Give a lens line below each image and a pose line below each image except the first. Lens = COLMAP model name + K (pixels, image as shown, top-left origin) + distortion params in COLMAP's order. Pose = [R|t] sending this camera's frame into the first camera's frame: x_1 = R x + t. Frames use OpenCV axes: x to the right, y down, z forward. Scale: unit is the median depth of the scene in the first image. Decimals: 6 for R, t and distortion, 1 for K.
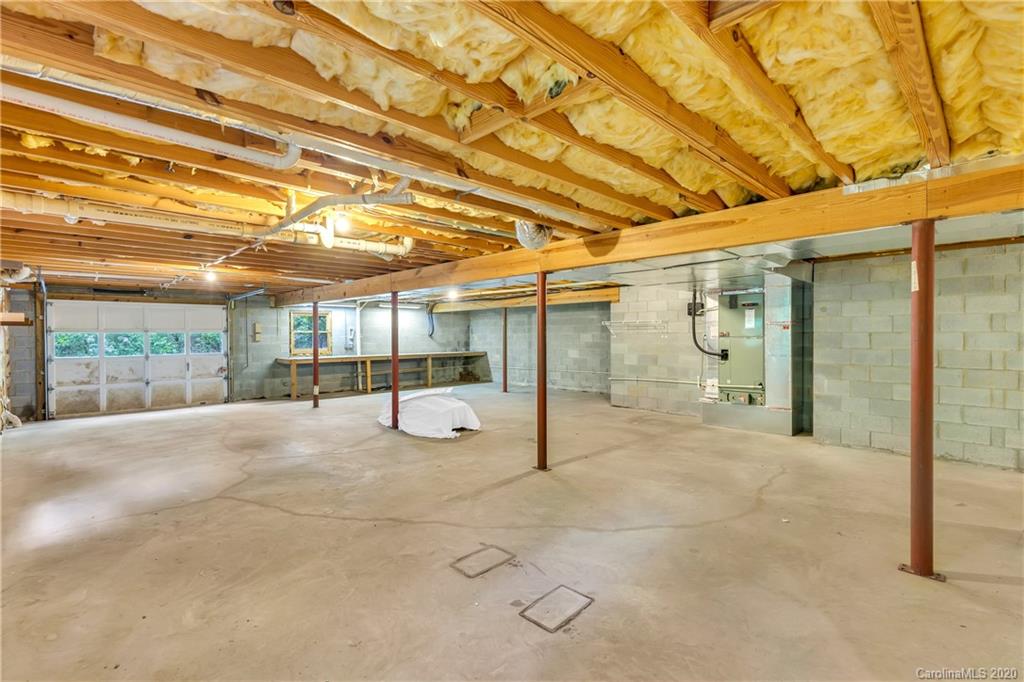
lens RADIAL K [[466.2, 0, 511.3], [0, 466.2, 334.3], [0, 0, 1]] dist [0.000829, 0.000578]
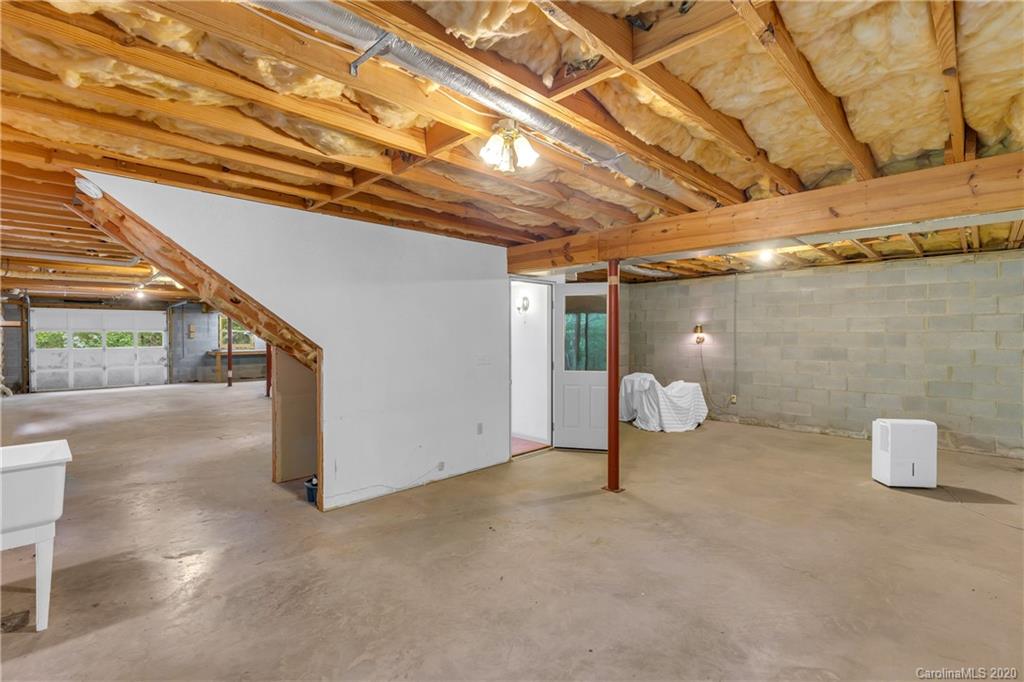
lens RADIAL K [[466.2, 0, 511.3], [0, 466.2, 334.3], [0, 0, 1]] dist [0.000829, 0.000578]
pose [[0.999733, 0.006865, 0.022086, 0.384385], [-0.006963, 0.999966, 0.004363, -0.009599], [-0.022055, -0.004516, 0.999747, -0.397428]]
